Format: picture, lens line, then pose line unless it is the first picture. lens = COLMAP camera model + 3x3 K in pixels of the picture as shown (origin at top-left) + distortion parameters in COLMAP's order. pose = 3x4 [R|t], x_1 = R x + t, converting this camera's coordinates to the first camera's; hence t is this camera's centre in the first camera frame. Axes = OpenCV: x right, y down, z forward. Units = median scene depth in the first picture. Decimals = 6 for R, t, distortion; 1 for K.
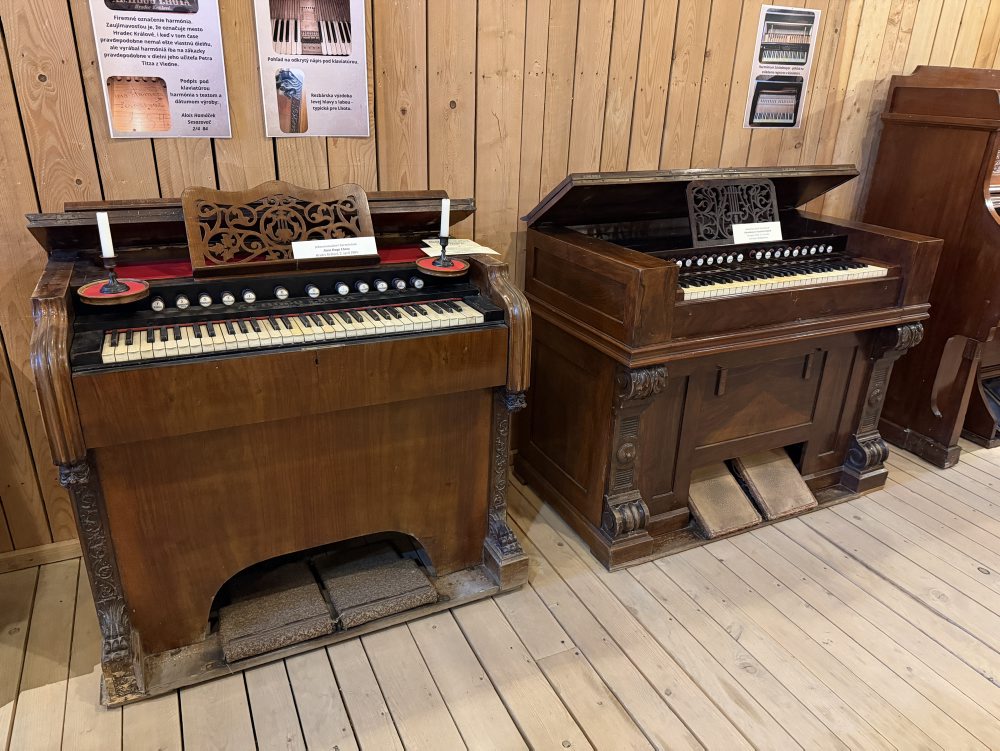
lens RADIAL K [[711.9, 0, 503.7], [0, 711.9, 375.2], [0, 0, 1]] dist [0.073746, -0.112407]
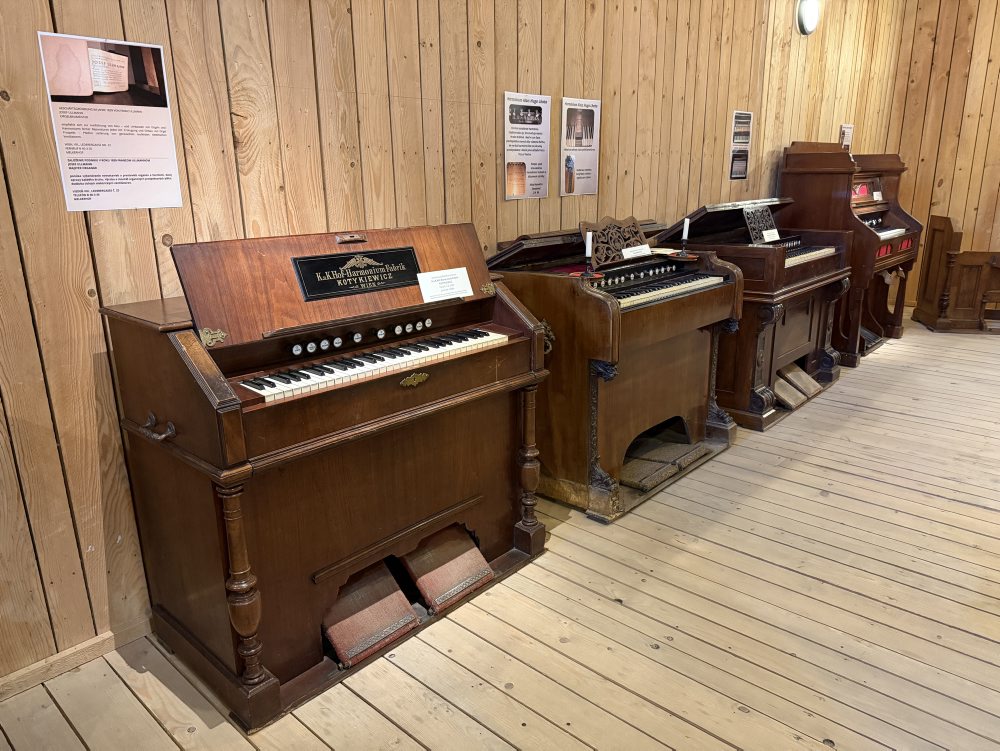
lens RADIAL K [[697.7, 0, 489.6], [0, 697.7, 376.3], [0, 0, 1]] dist [0.112431, -0.186647]
pose [[0.924500, -0.146377, 0.351958, -1.209081], [0.181884, 0.980837, -0.069838, 0.172557], [-0.334991, 0.128581, 0.933407, -0.432515]]
